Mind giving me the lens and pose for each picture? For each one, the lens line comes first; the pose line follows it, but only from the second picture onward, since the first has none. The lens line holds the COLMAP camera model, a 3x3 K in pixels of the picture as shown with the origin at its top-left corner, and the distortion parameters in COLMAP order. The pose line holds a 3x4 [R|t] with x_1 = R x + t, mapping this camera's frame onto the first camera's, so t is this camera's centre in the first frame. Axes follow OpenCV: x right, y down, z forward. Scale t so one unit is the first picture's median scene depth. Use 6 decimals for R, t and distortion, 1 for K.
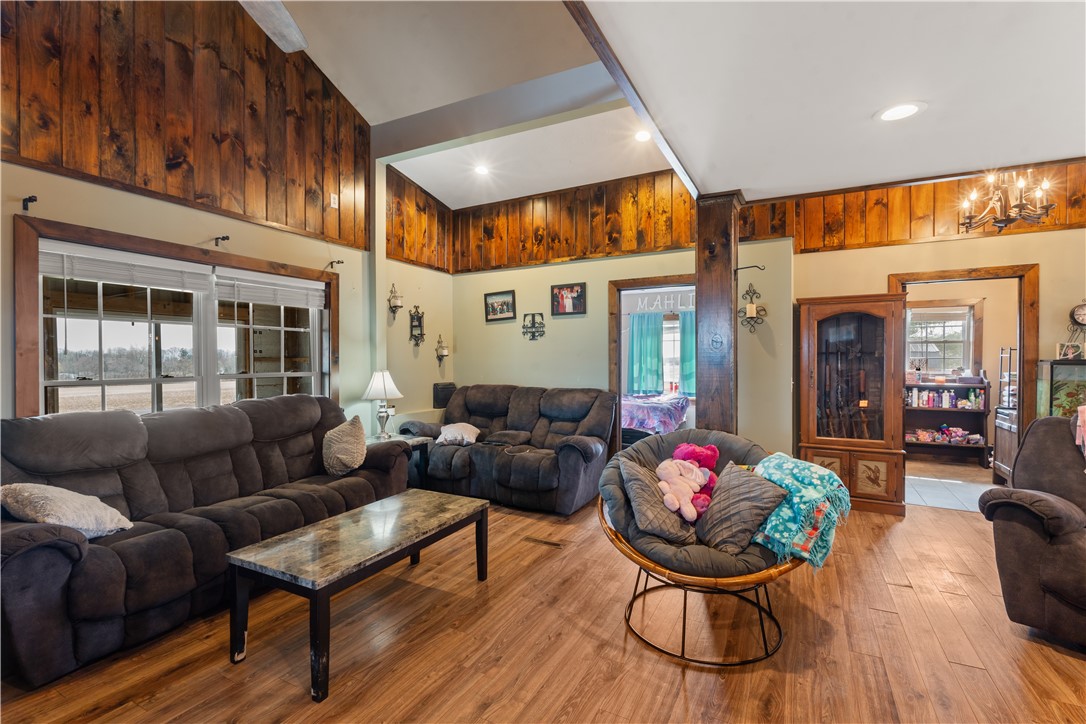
lens RADIAL K [[480.8, 0, 550.2], [0, 480.8, 365.7], [0, 0, 1]] dist [-0.004872, -0.000194]
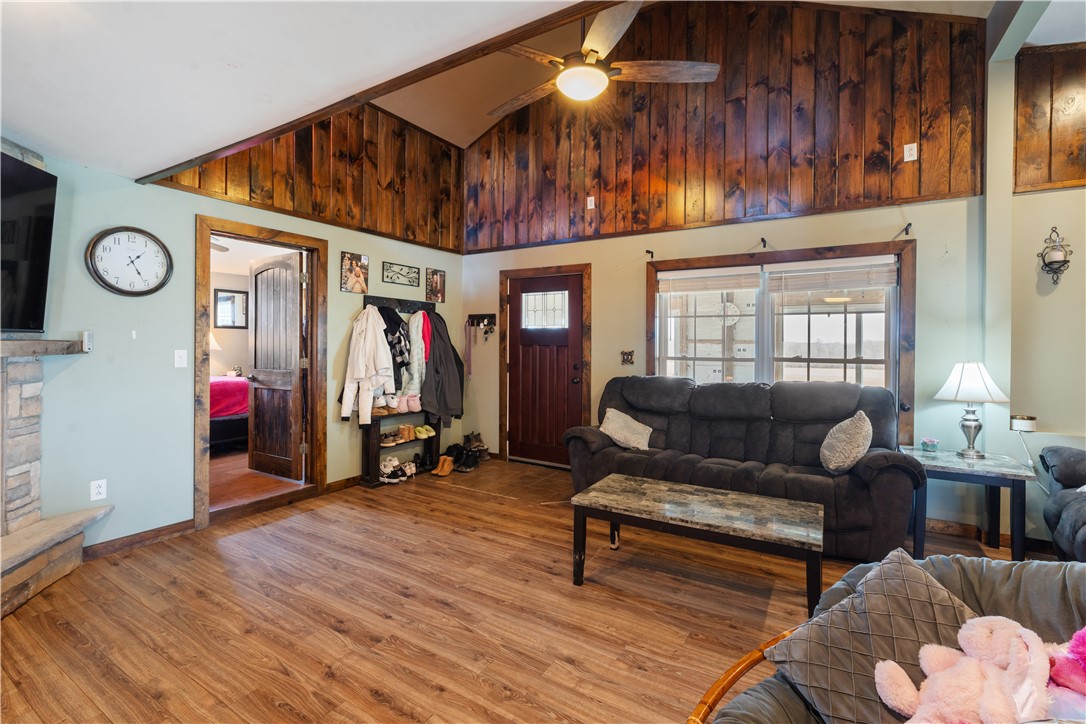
lens RADIAL K [[480.8, 0, 536.1], [0, 480.8, 341.2], [0, 0, 1]] dist [-0.004872, -0.000194]
pose [[-0.068829, -0.001514, -0.997627, 0.482077], [-0.018636, 0.999826, -0.000232, -0.008670], [0.997454, 0.018576, -0.068845, 0.493628]]
